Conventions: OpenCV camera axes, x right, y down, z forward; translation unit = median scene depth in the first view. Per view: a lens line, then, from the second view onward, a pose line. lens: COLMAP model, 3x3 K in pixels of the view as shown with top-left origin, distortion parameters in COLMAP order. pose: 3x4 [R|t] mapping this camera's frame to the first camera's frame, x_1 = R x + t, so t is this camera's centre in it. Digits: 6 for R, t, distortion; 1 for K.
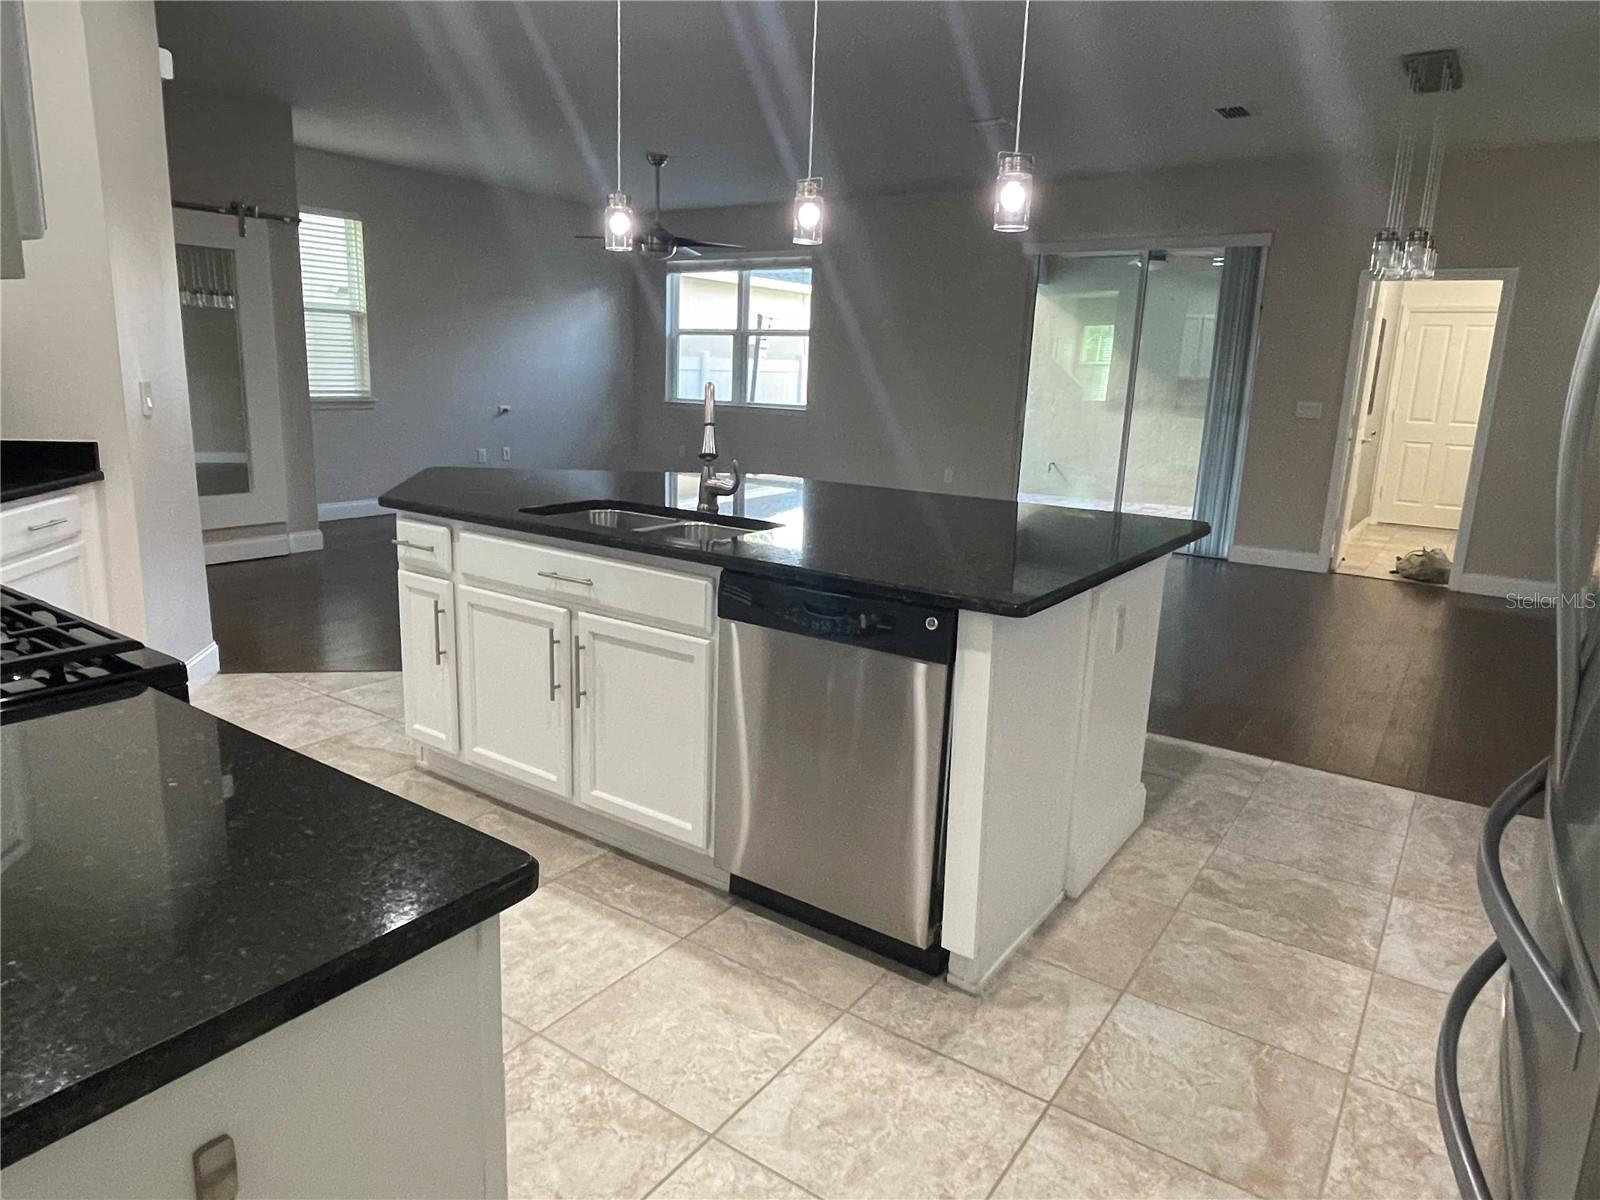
lens RADIAL K [[1008.6, 0, 779.1], [0, 1008.6, 593.5], [0, 0, 1]] dist [0.019848, -0.036285]
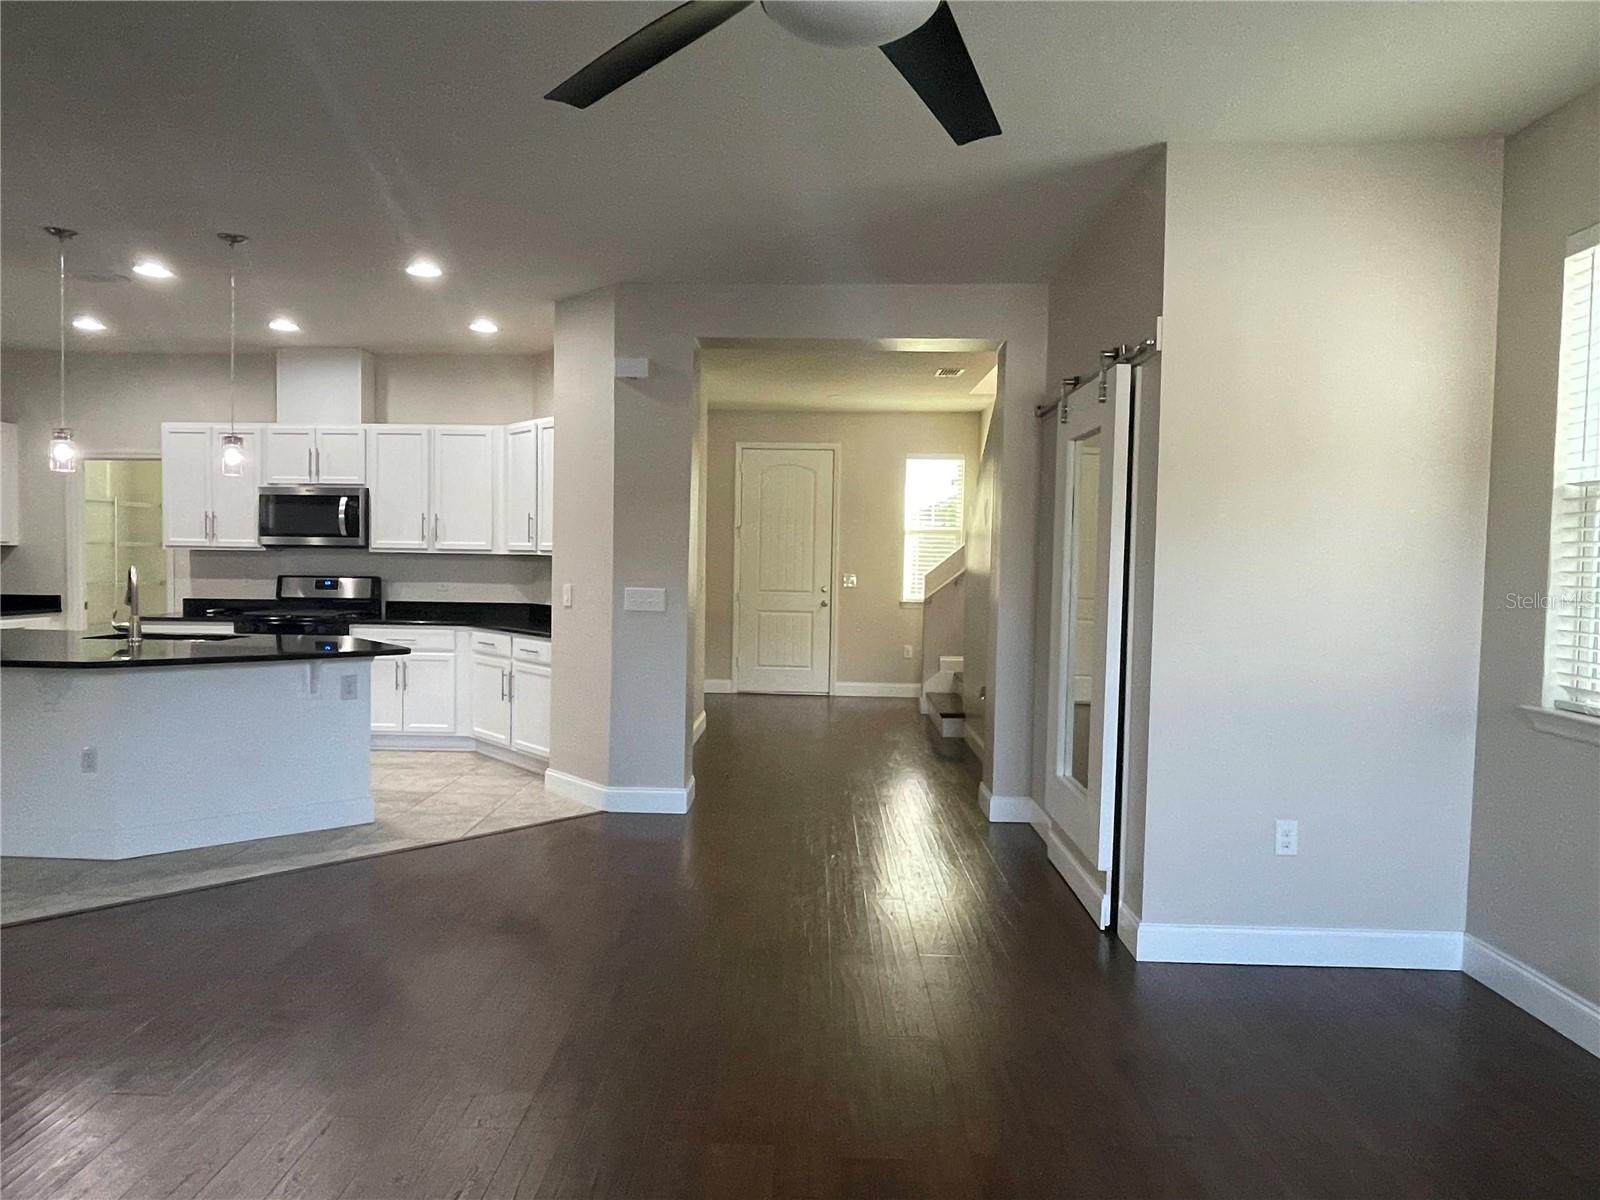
lens RADIAL K [[1008.6, 0, 779.1], [0, 1008.6, 593.5], [0, 0, 1]] dist [0.019848, -0.036285]
pose [[-0.834855, -0.024155, -0.549940, -0.033366], [-0.161853, 0.965648, 0.203293, -0.543152], [0.526138, 0.258730, -0.810085, 2.339738]]
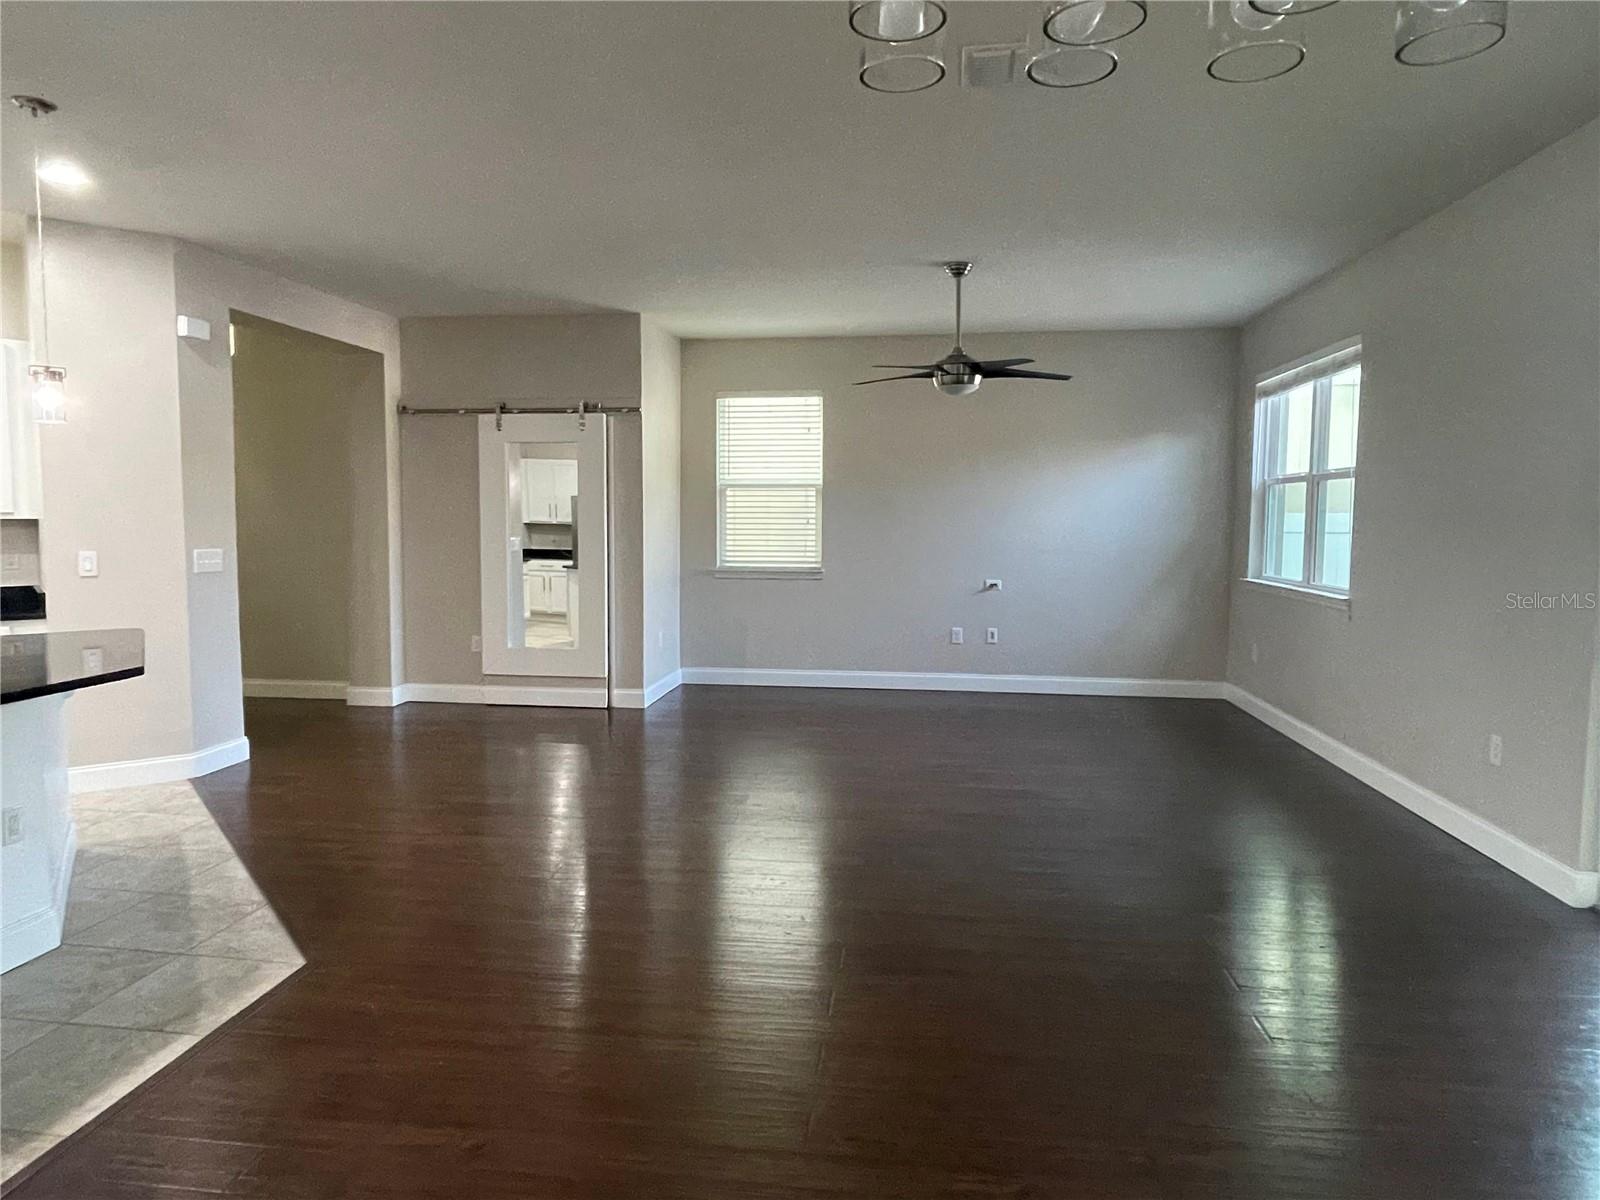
lens RADIAL K [[1008.6, 0, 779.1], [0, 1008.6, 593.5], [0, 0, 1]] dist [0.019848, -0.036285]
pose [[0.462612, 0.038113, -0.885741, 1.000579], [-0.183278, 0.981605, -0.053485, -0.241004], [0.867410, 0.187080, 0.461087, 1.137088]]
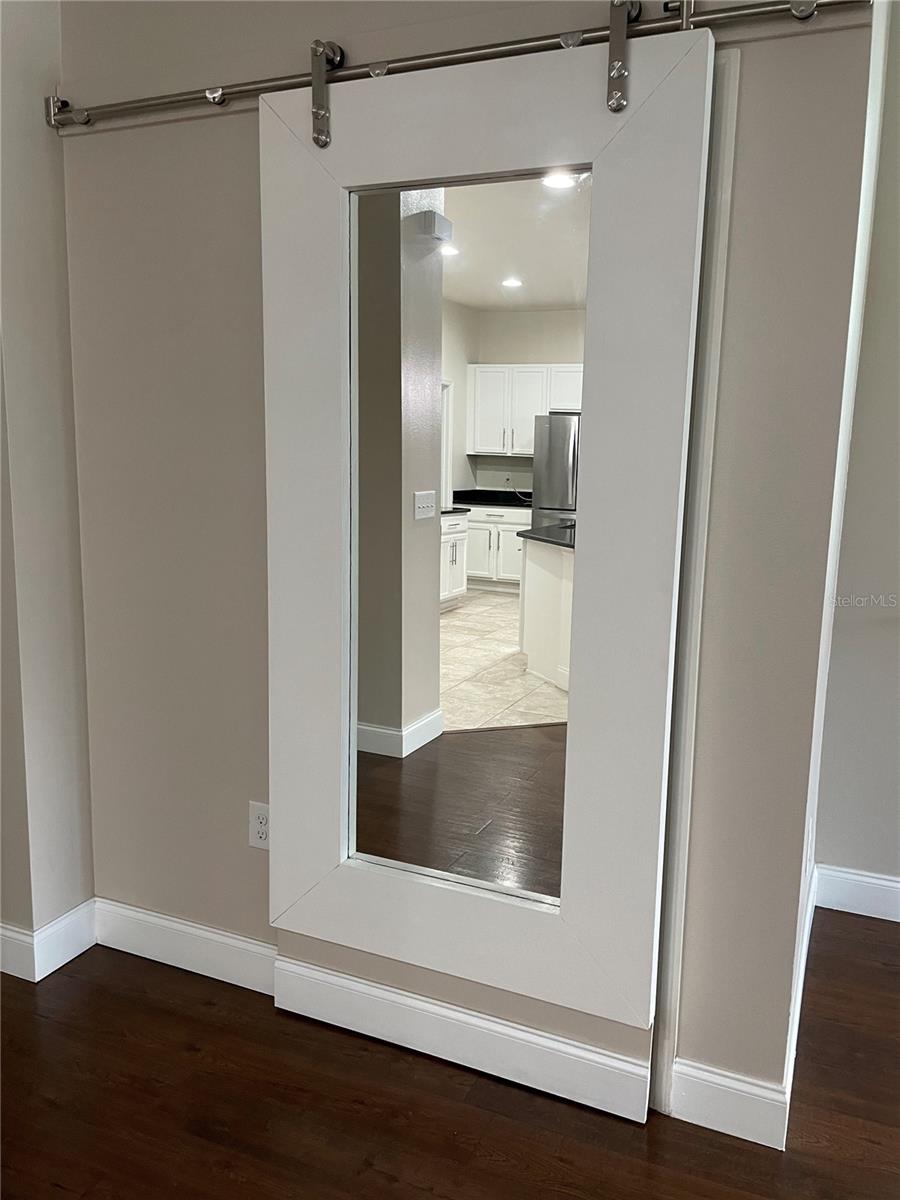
lens RADIAL K [[921.3, 0, 444.8], [0, 921.3, 597.2], [0, 0, 1]] dist [0.096344, -0.134765]
pose [[0.189354, 0.136329, -0.972399, -0.417383], [-0.226959, 0.969574, 0.091738, -0.374525], [0.955319, 0.203323, 0.214534, 1.508850]]
